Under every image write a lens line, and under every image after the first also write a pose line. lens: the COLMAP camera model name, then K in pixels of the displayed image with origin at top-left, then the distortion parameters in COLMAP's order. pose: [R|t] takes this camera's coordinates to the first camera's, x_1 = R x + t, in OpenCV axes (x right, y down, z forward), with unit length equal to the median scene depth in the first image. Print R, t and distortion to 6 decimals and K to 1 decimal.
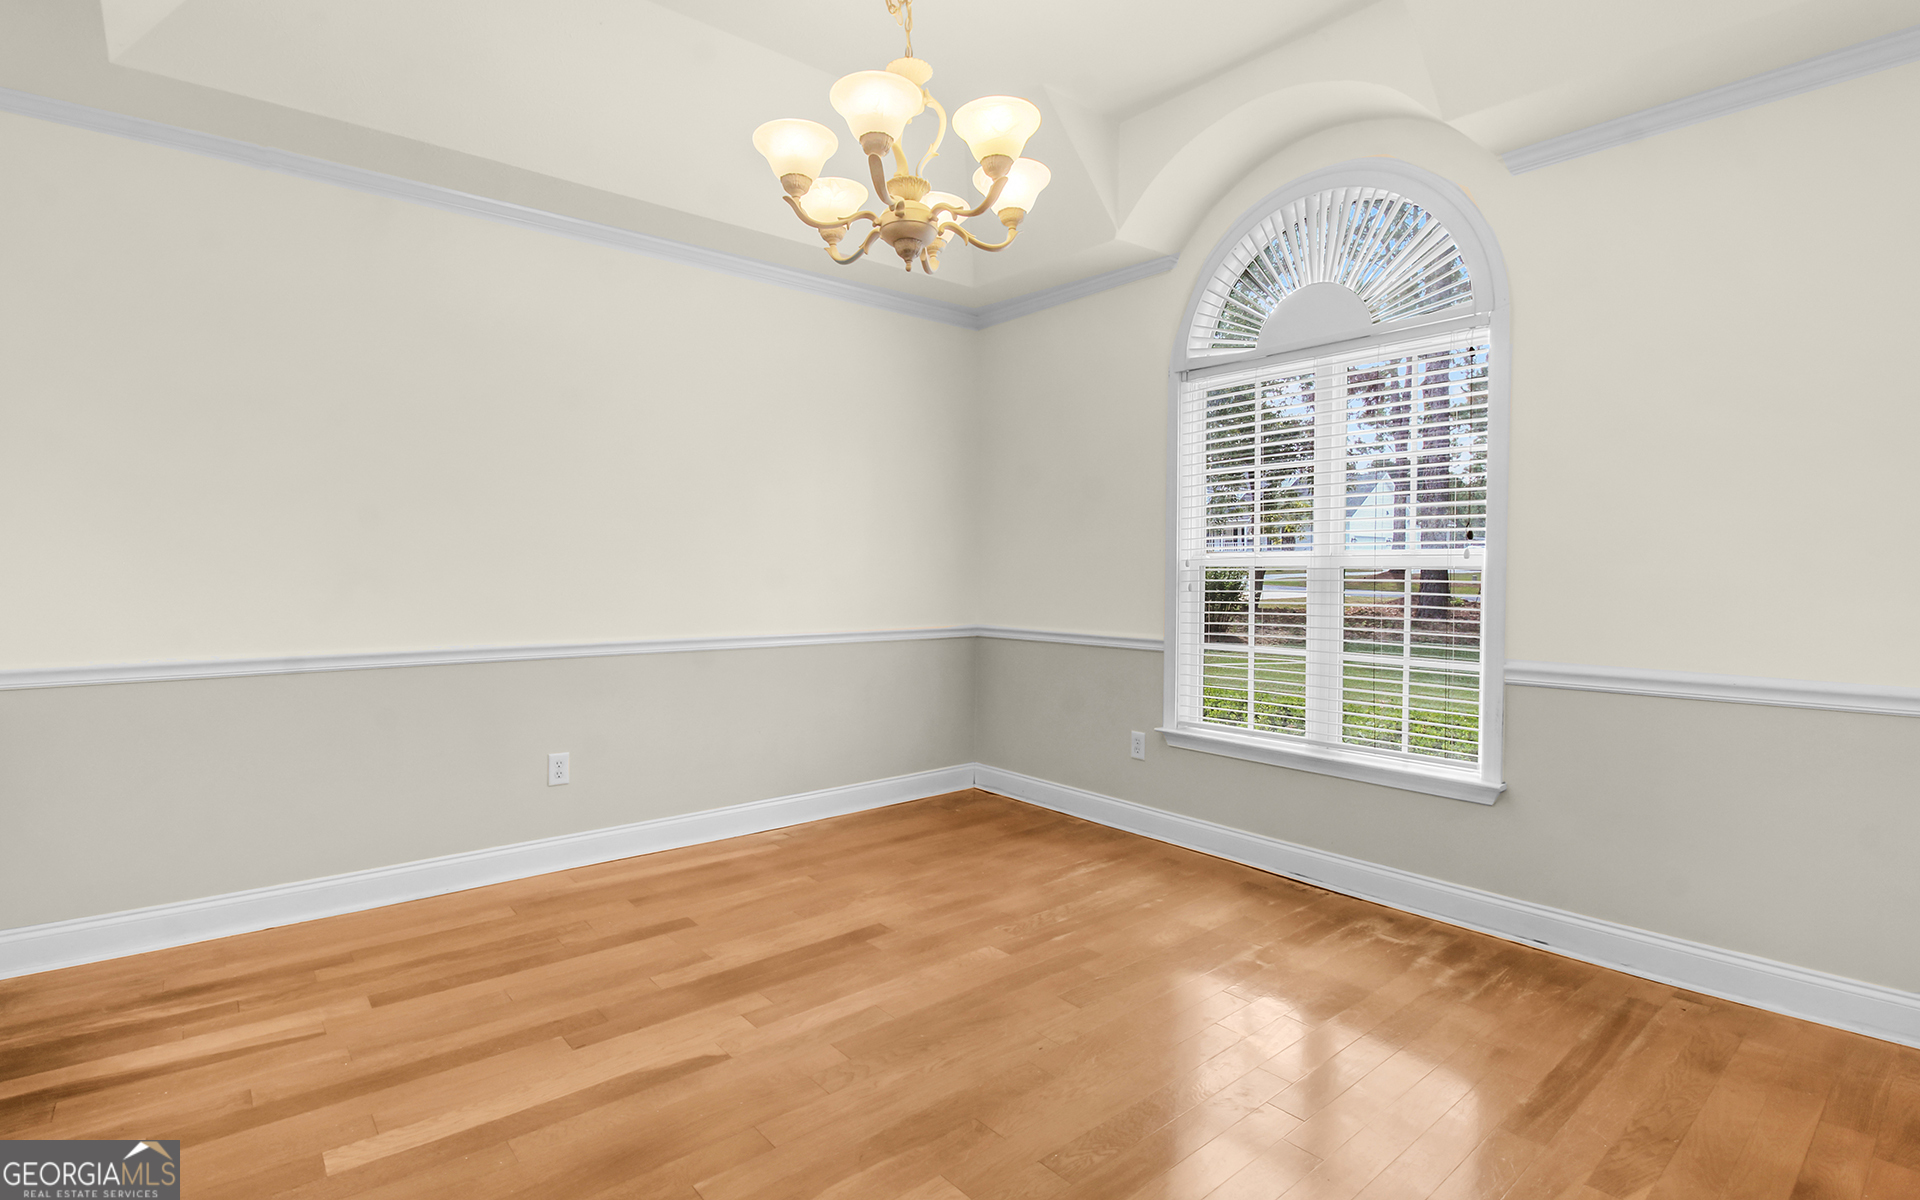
lens RADIAL K [[909.0, 0, 957.0], [0, 909.0, 581.8], [0, 0, 1]] dist [0.000865, -0.016677]
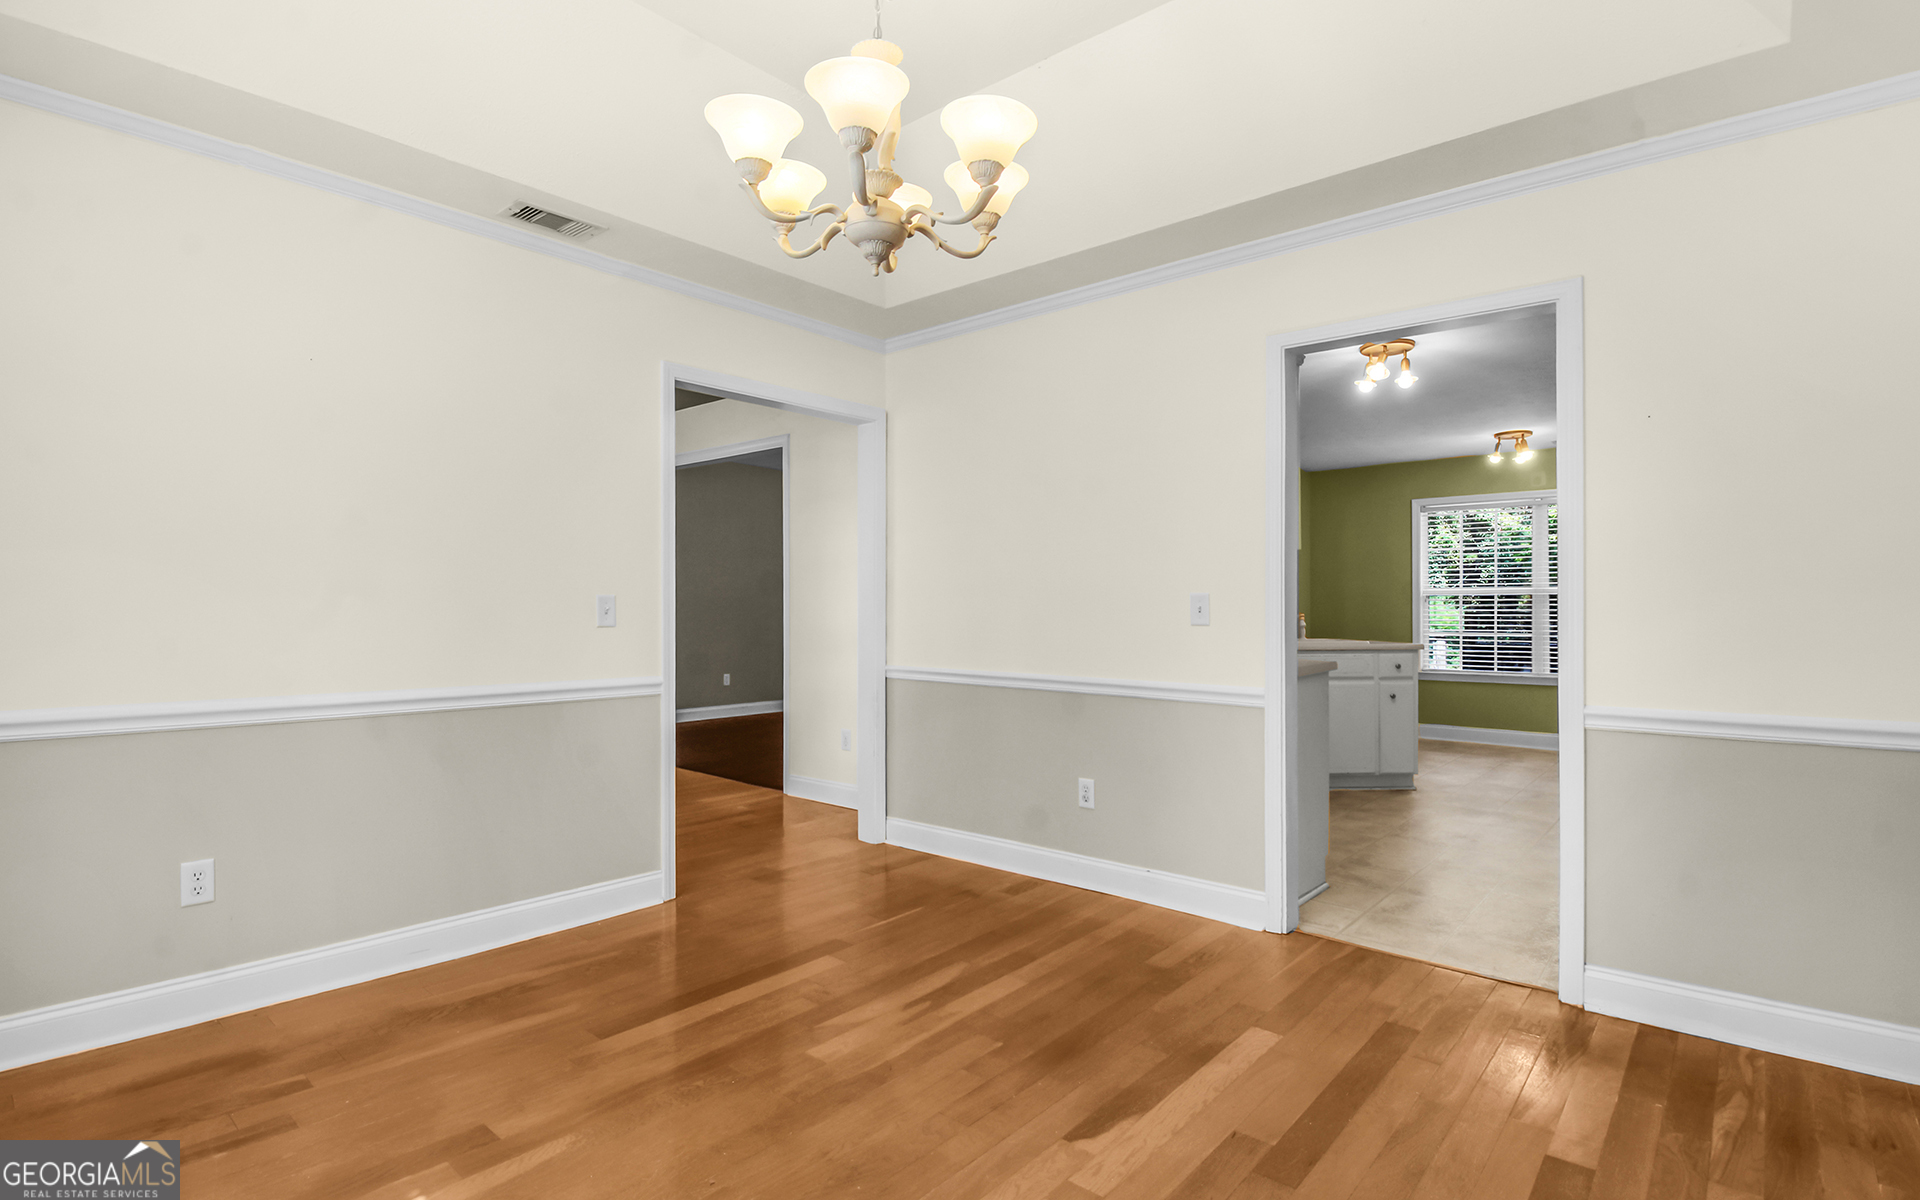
lens RADIAL K [[917.3, 0, 960.0], [0, 917.3, 600.0], [0, 0, 1]] dist [0.002941, -0.016838]
pose [[-0.988607, -0.009348, -0.150228, -0.000253], [-0.010172, 0.999937, 0.004720, -0.022168], [0.150174, 0.006194, -0.988640, 1.598185]]
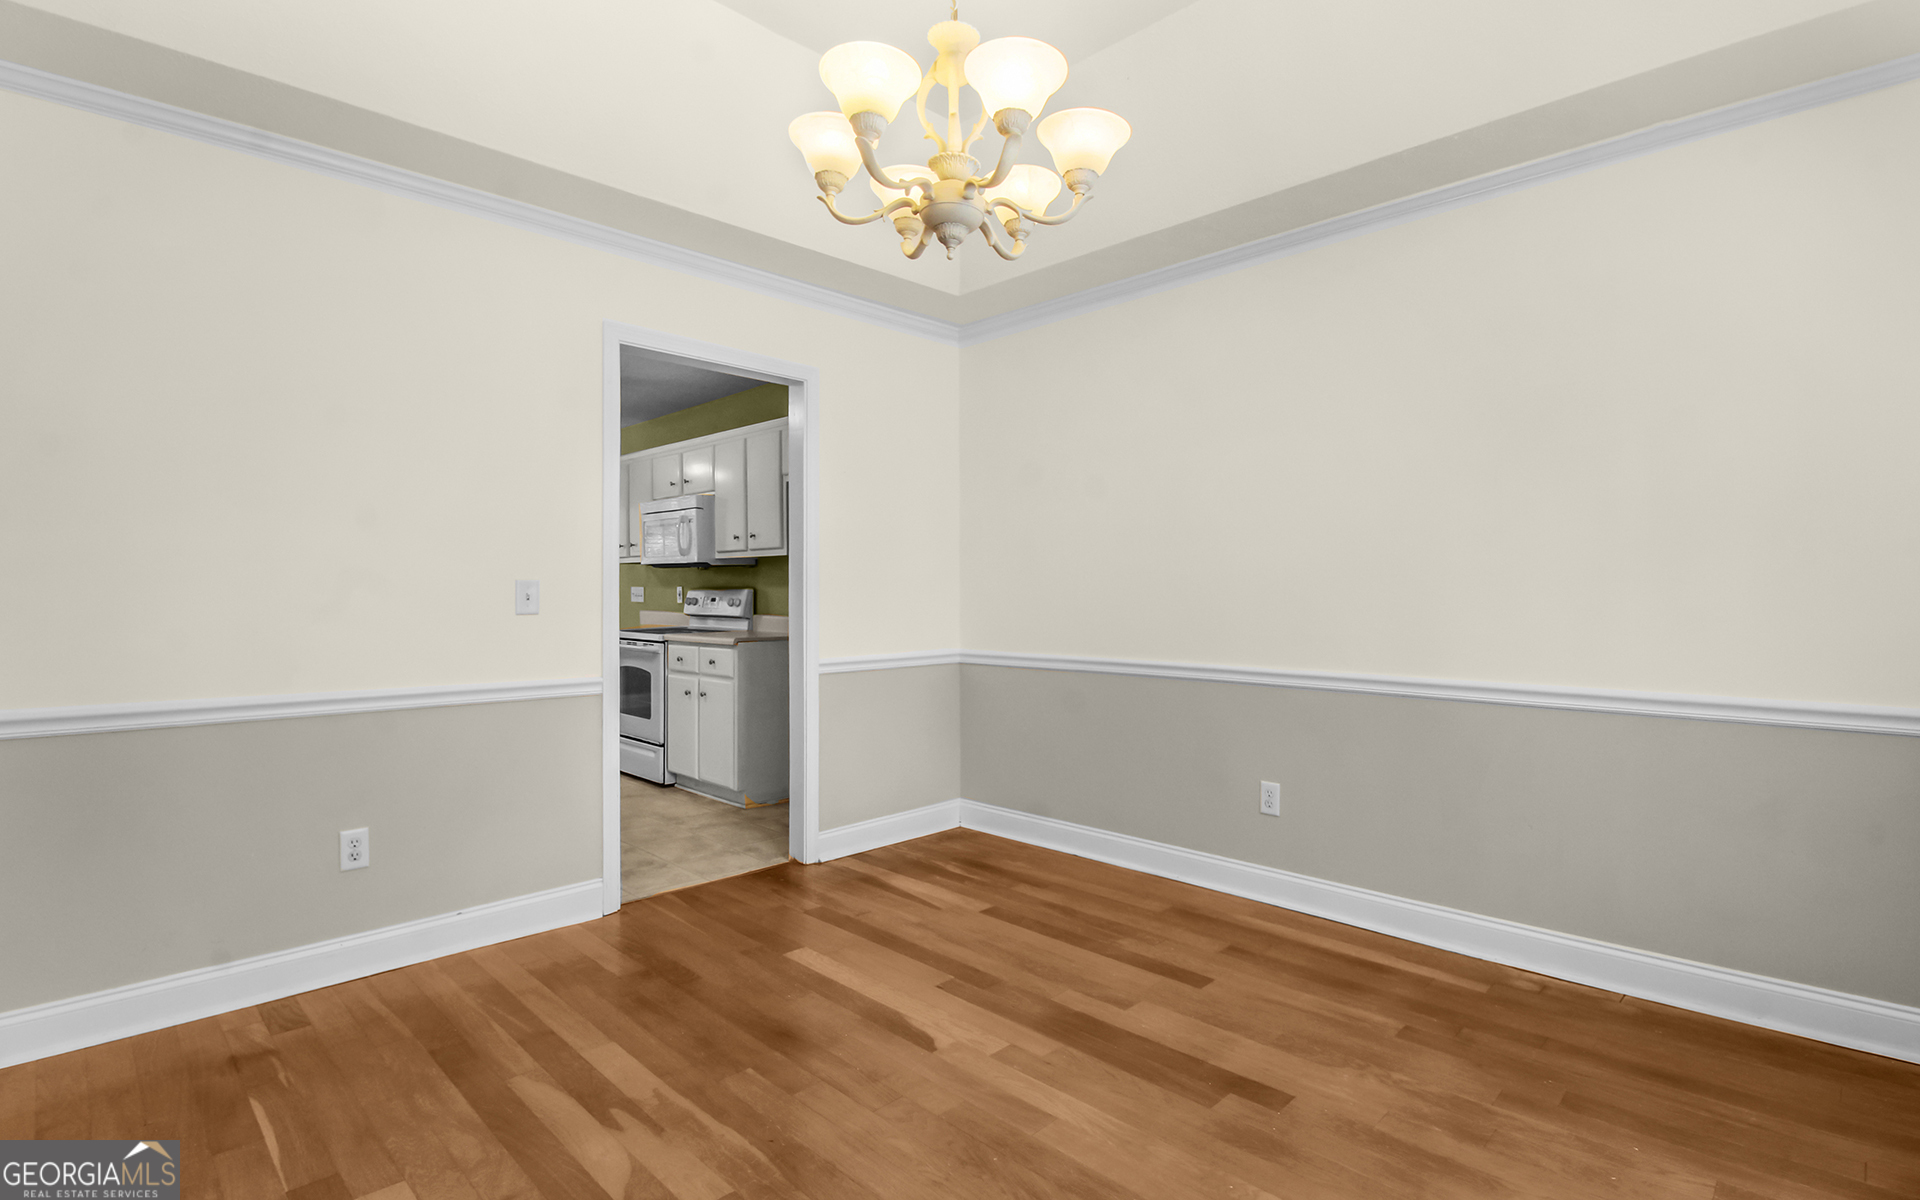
lens RADIAL K [[909.0, 0, 957.0], [0, 909.0, 581.8], [0, 0, 1]] dist [0.000865, -0.016677]
pose [[0.077182, -0.018175, -0.996851, 0.696587], [-0.010760, 0.999760, -0.019061, -0.007493], [0.996959, 0.012197, 0.076968, 0.790766]]
